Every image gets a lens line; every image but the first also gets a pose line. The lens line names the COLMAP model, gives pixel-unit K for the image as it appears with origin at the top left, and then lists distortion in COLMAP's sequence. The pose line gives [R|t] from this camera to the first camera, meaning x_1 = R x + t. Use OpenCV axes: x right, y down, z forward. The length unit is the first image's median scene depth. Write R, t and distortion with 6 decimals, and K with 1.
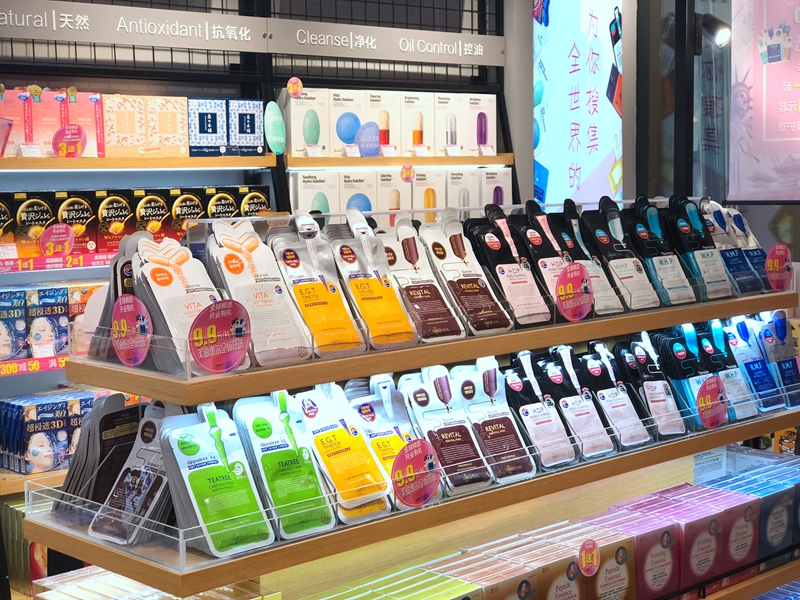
lens RADIAL K [[1333.4, 0, 400.0], [0, 1333.4, 300.0], [0, 0, 1]] dist [-0.151253, 1.689134]
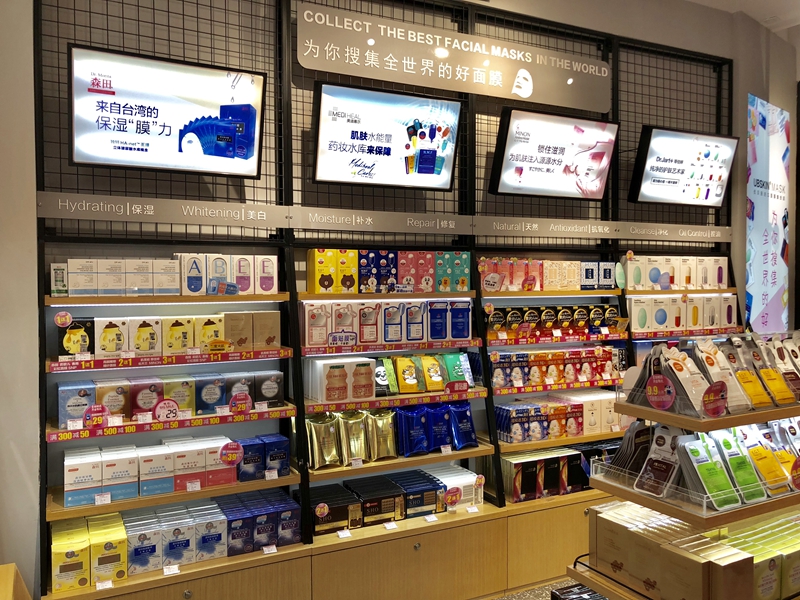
lens RADIAL K [[659.7, 0, 400.0], [0, 659.7, 300.0], [0, 0, 1]] dist [0.004139, 0.001925]
pose [[0.960510, 0.018912, -0.277603, -0.147024], [-0.037731, 0.997325, -0.062604, -0.019077], [0.275677, 0.070606, 0.958654, -0.050112]]
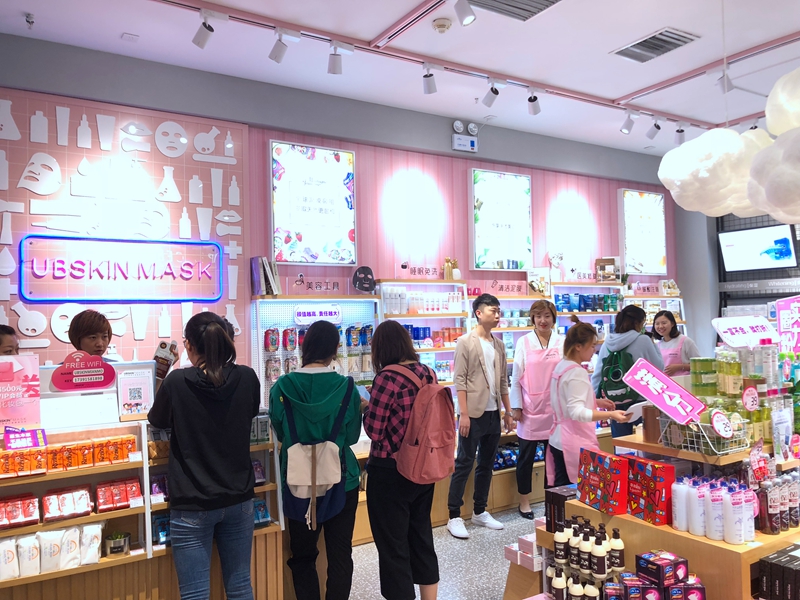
lens RADIAL K [[659.7, 0, 400.0], [0, 659.7, 300.0], [0, 0, 1]] dist [0.004139, 0.001925]
pose [[-0.193201, -0.010762, -0.981100, 1.420165], [-0.072567, 0.997358, 0.003349, -0.047760], [0.978472, 0.071842, -0.193472, -0.046425]]
